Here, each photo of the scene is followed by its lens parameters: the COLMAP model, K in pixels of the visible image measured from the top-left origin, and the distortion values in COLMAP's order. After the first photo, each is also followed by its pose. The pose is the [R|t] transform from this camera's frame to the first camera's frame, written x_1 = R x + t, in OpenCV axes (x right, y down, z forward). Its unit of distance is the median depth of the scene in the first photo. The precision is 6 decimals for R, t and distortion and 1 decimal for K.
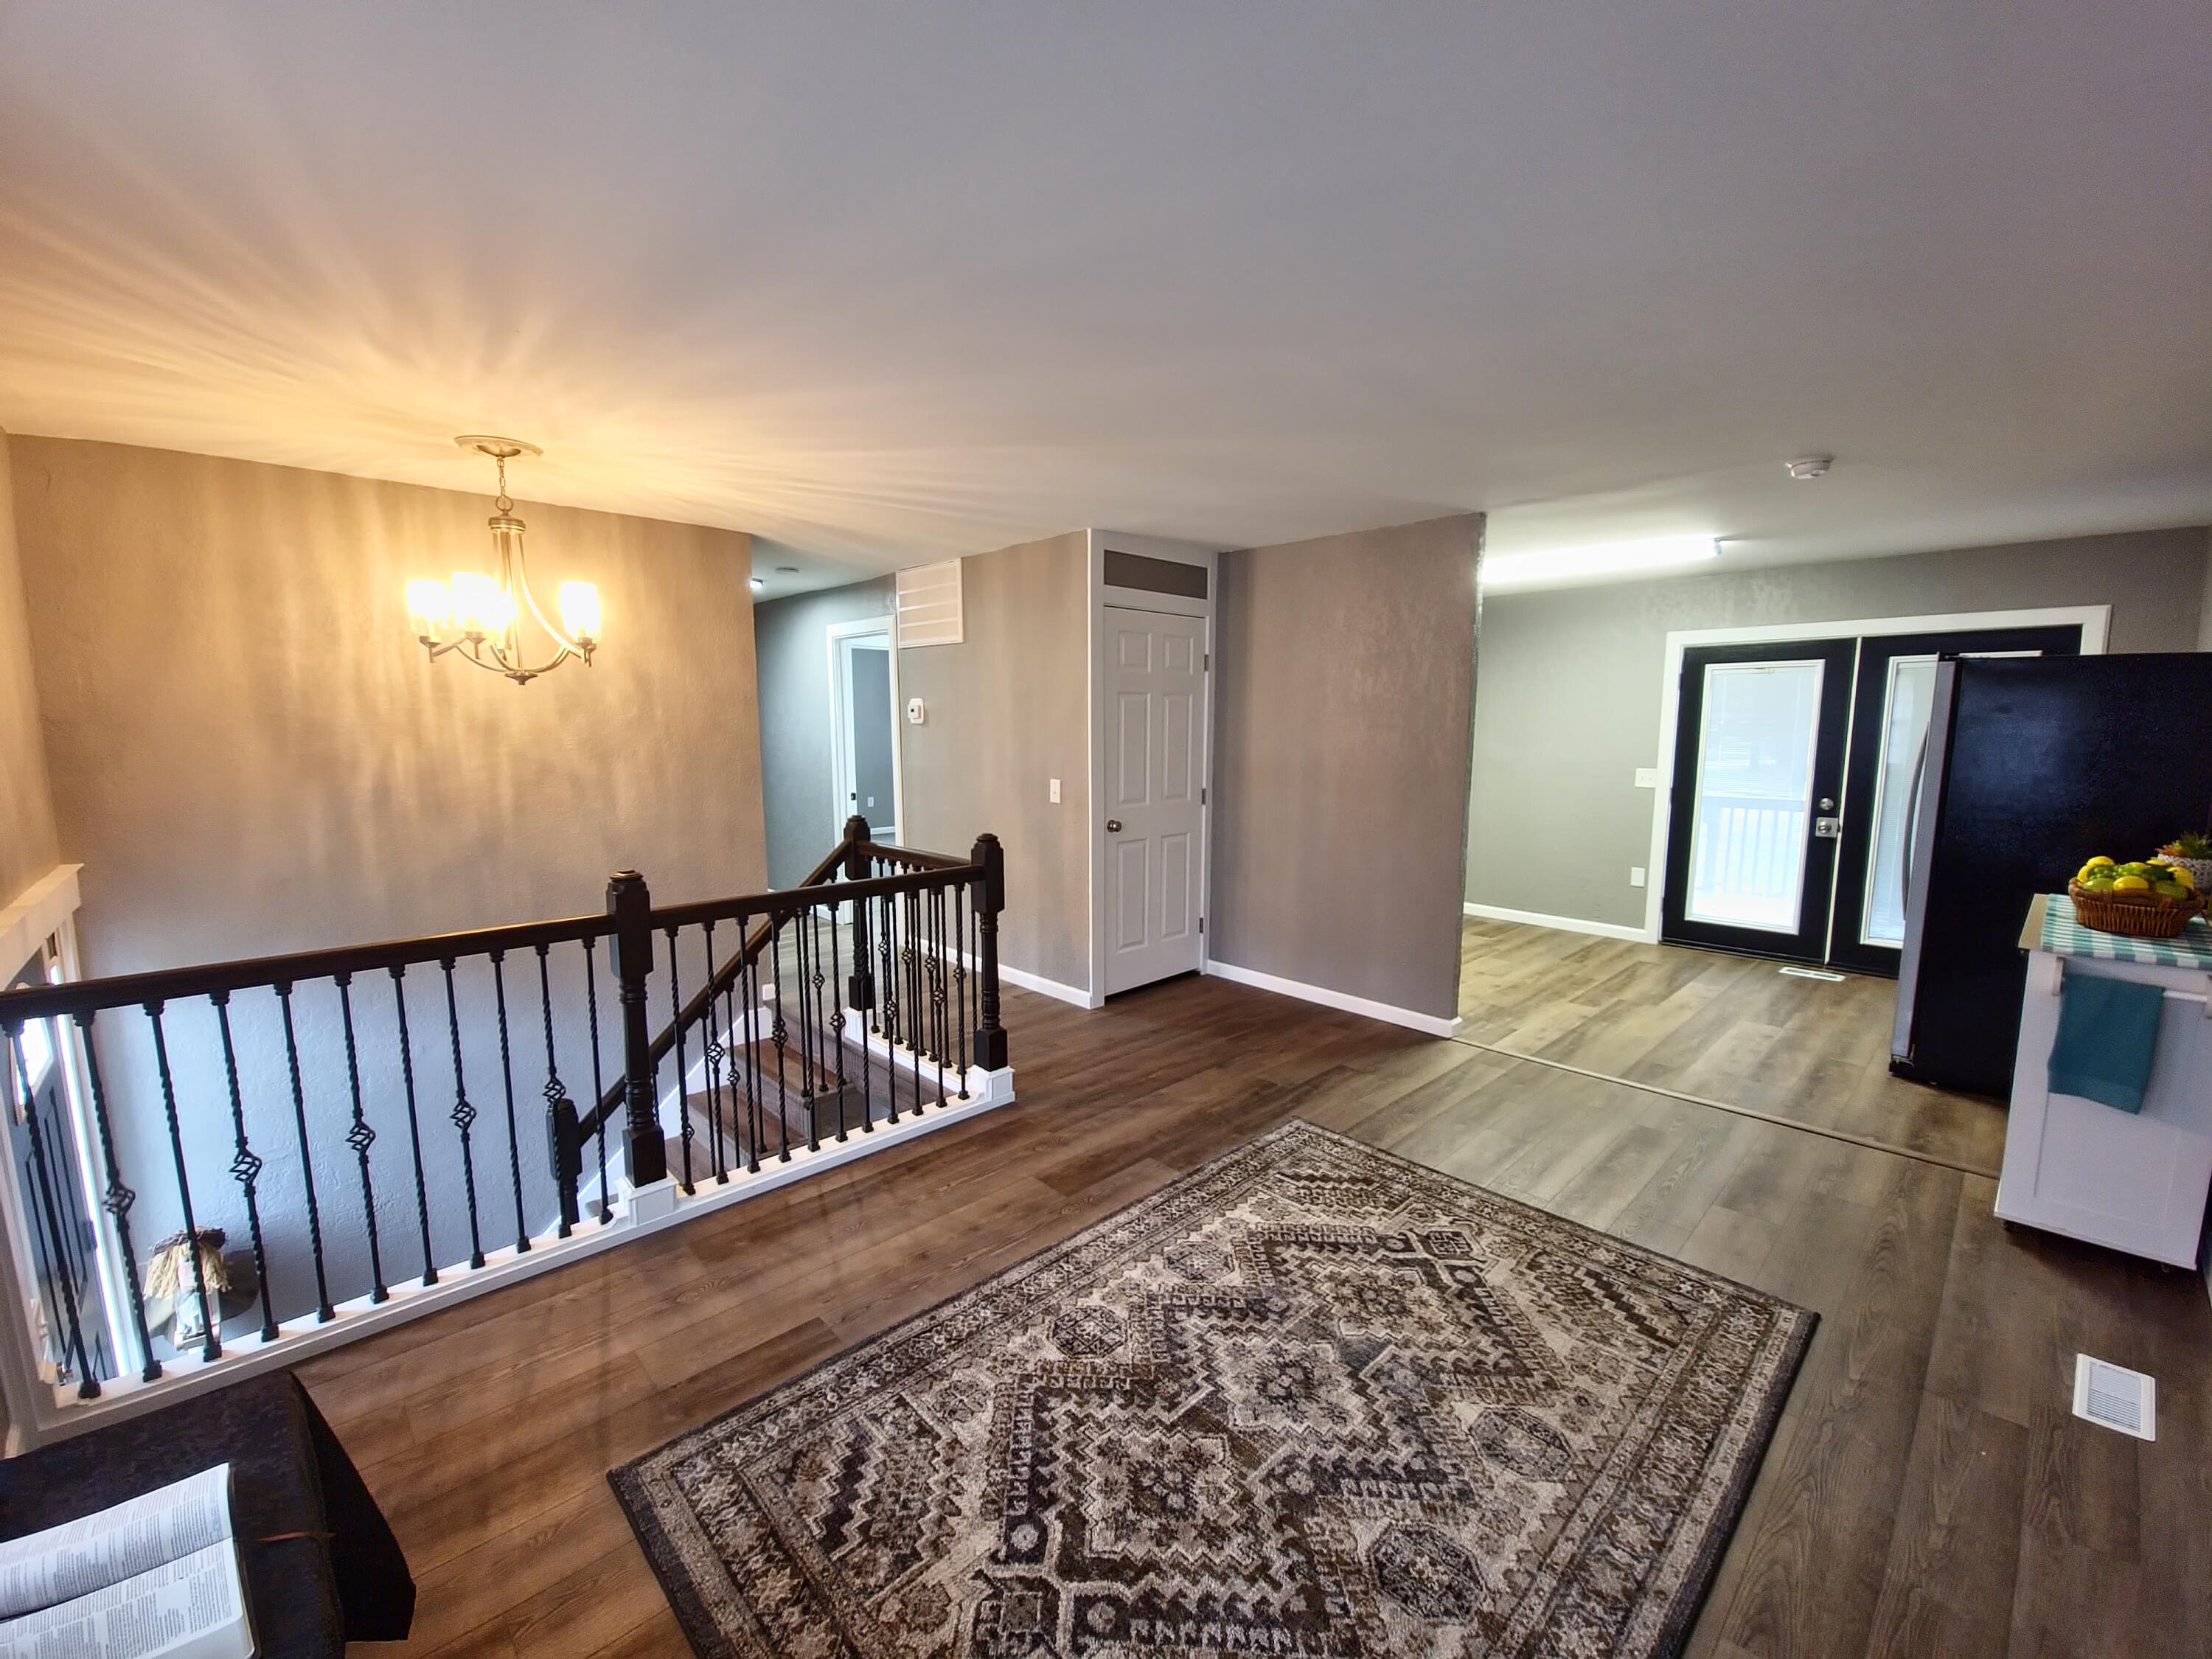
lens RADIAL K [[909.3, 0, 1107.9], [0, 909.3, 843.4], [0, 0, 1]] dist [0.001682, -0.003702]
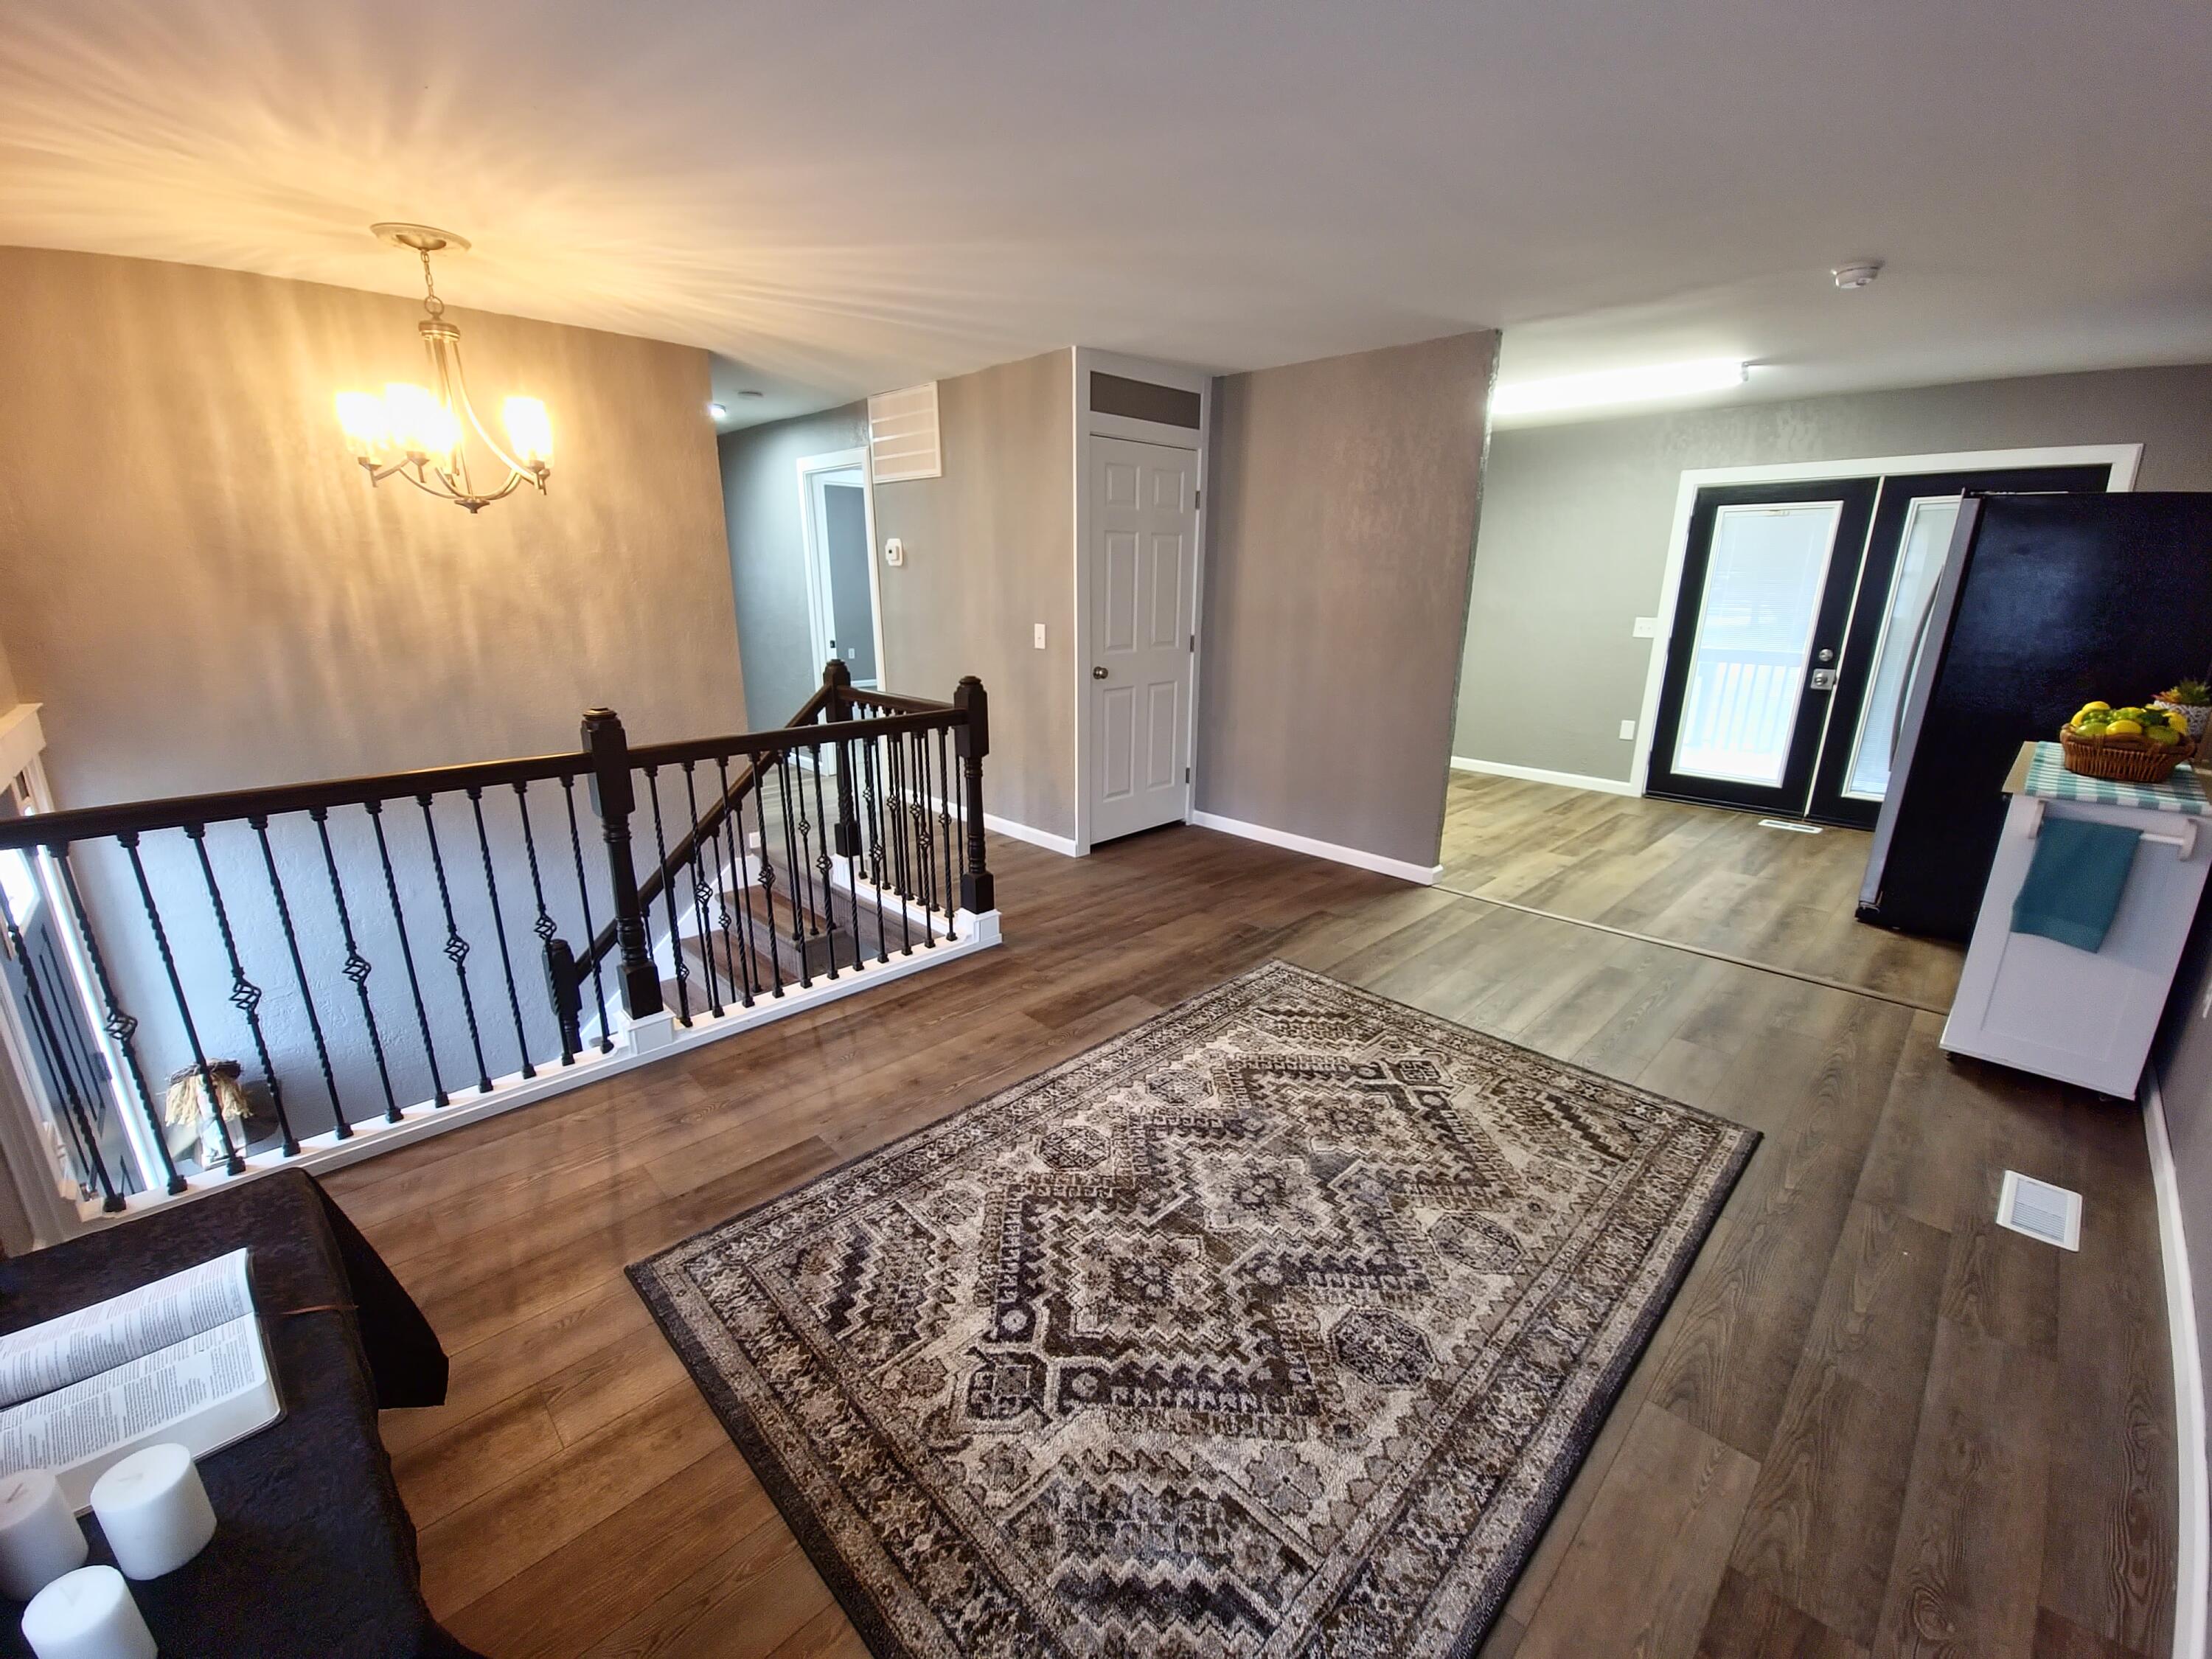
lens RADIAL K [[909.3, 0, 1102.3], [0, 909.3, 845.8], [0, 0, 1]] dist [0.001682, -0.003702]
pose [[0.999957, 0.002584, 0.008945, 0.001180], [-0.003945, 0.987806, 0.155639, 0.019278], [-0.008434, -0.155668, 0.987773, 0.008257]]
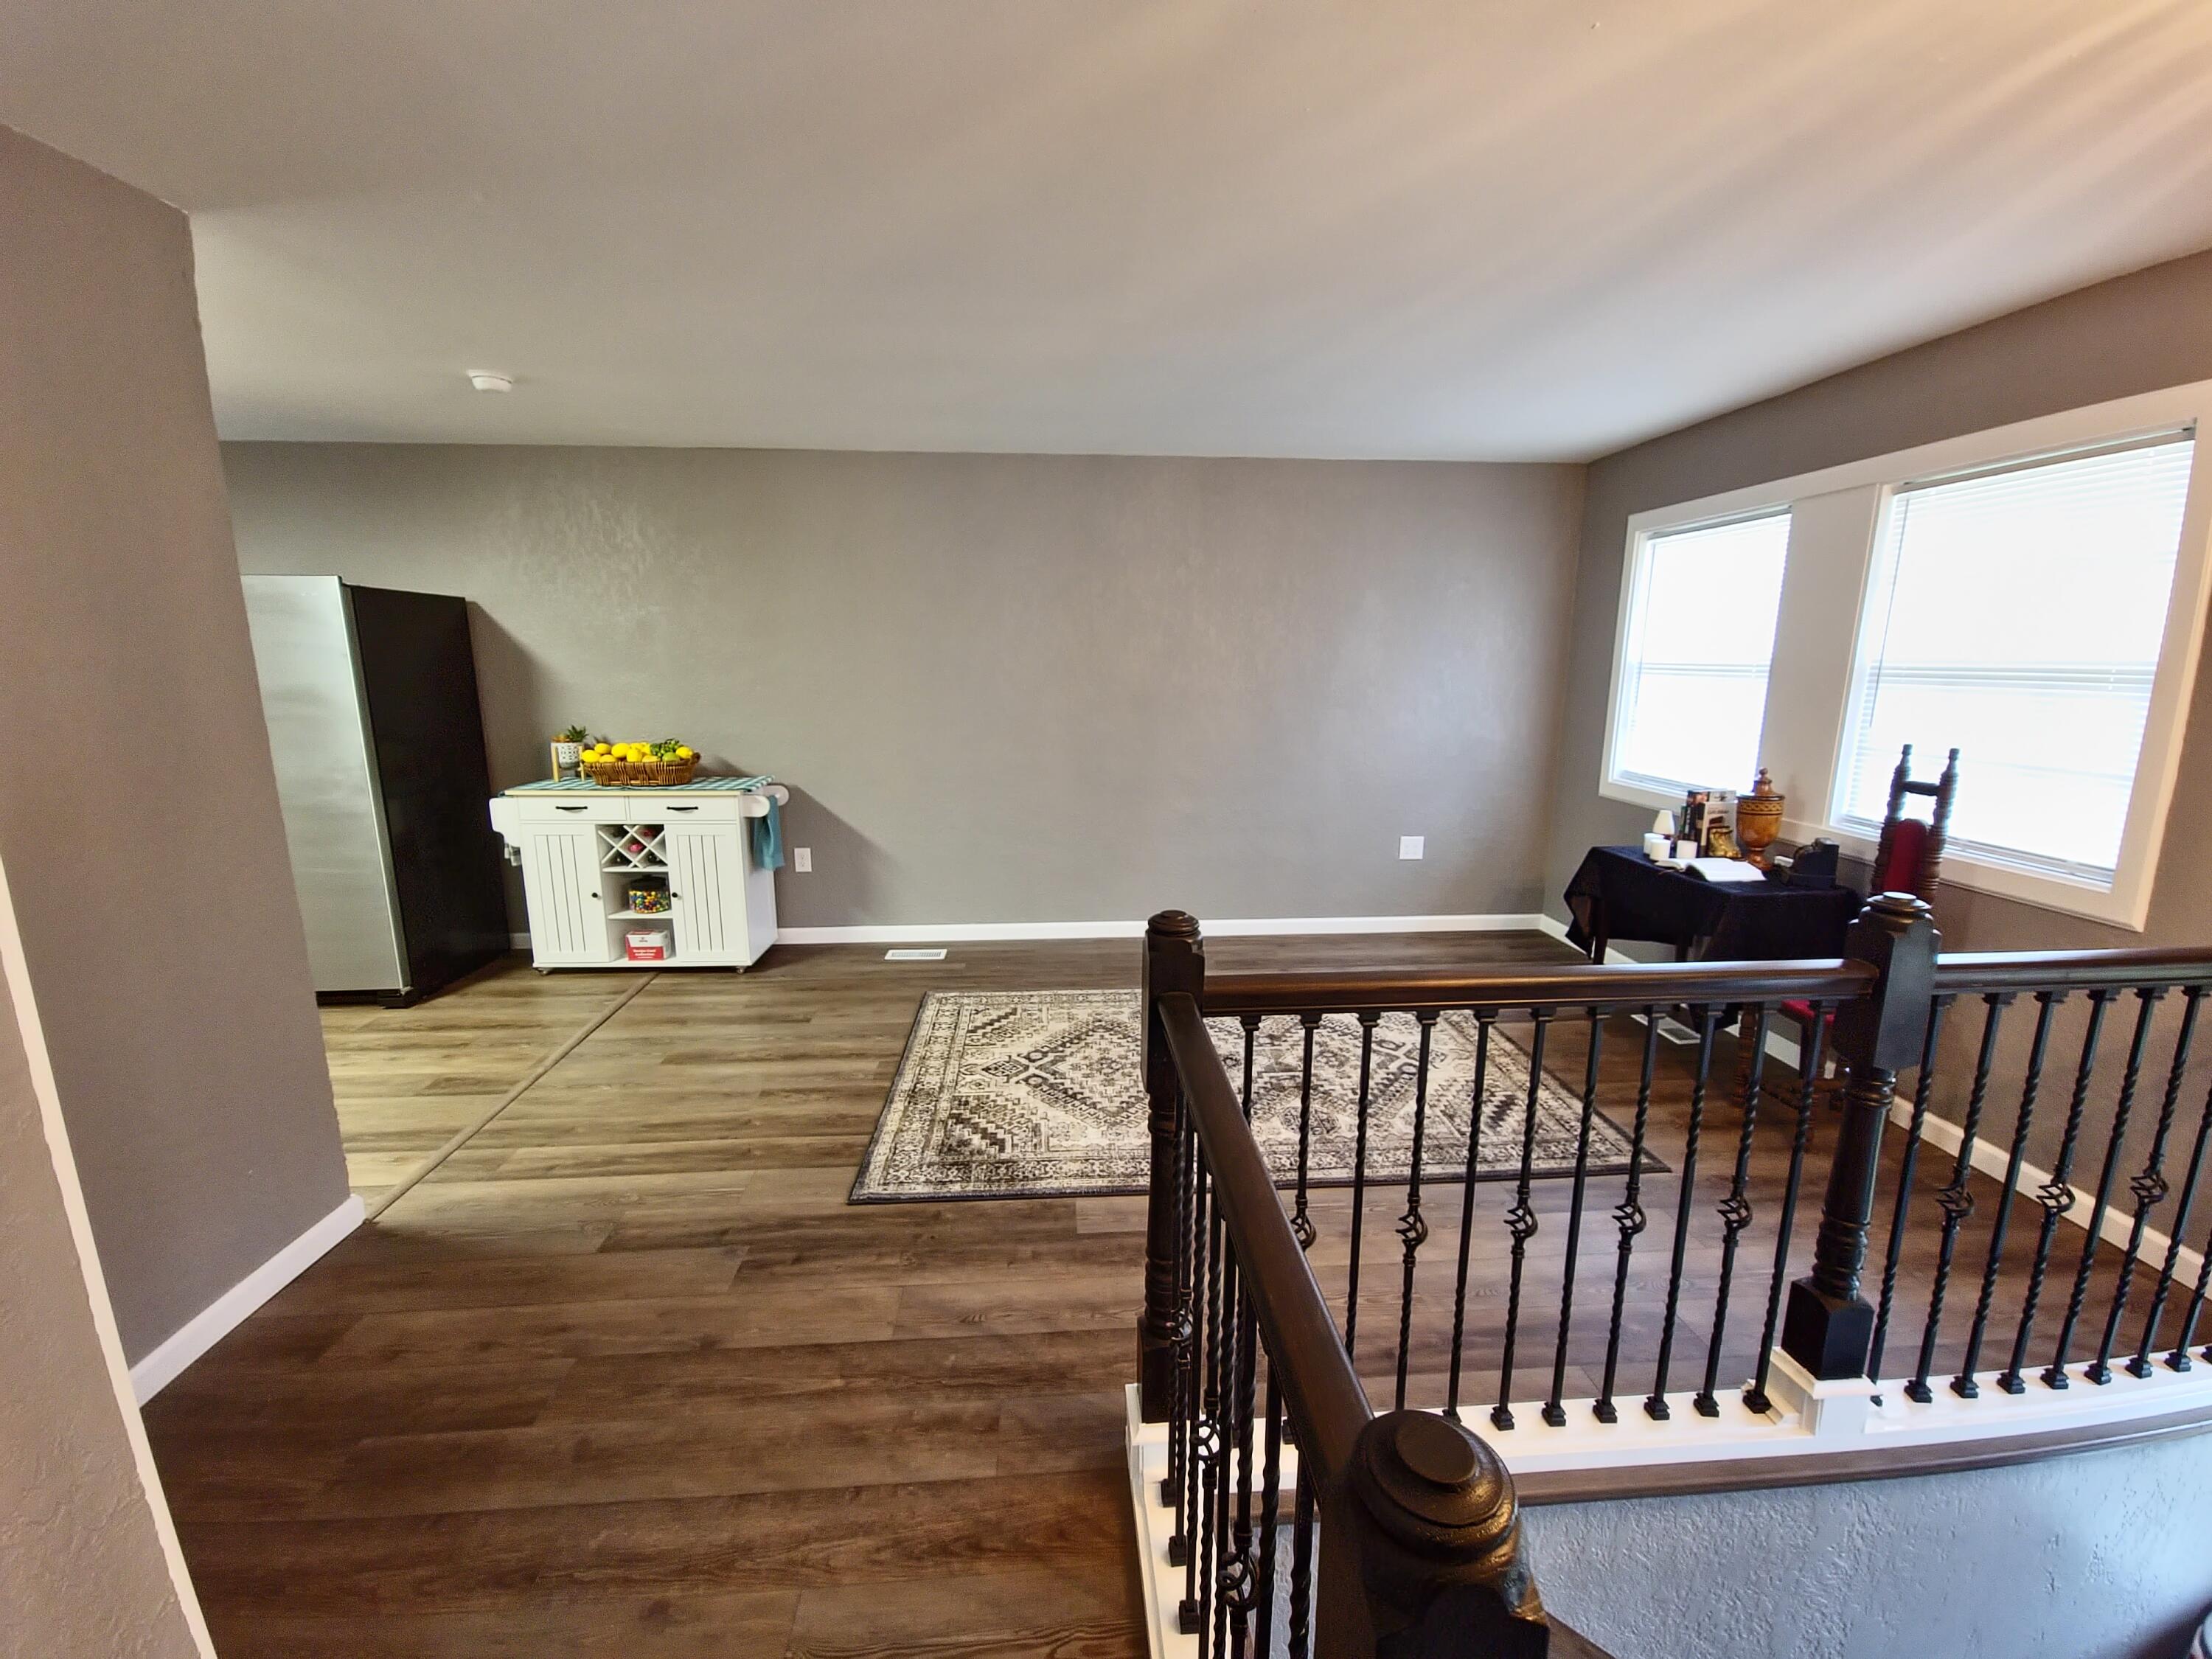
lens RADIAL K [[909.3, 0, 1104.4], [0, 909.3, 831.7], [0, 0, 1]] dist [0.001682, -0.003702]
pose [[-0.765907, -0.124593, 0.630764, -0.432176], [0.084297, 0.953116, 0.290625, -0.202661], [-0.637401, 0.275764, -0.719496, 1.532723]]
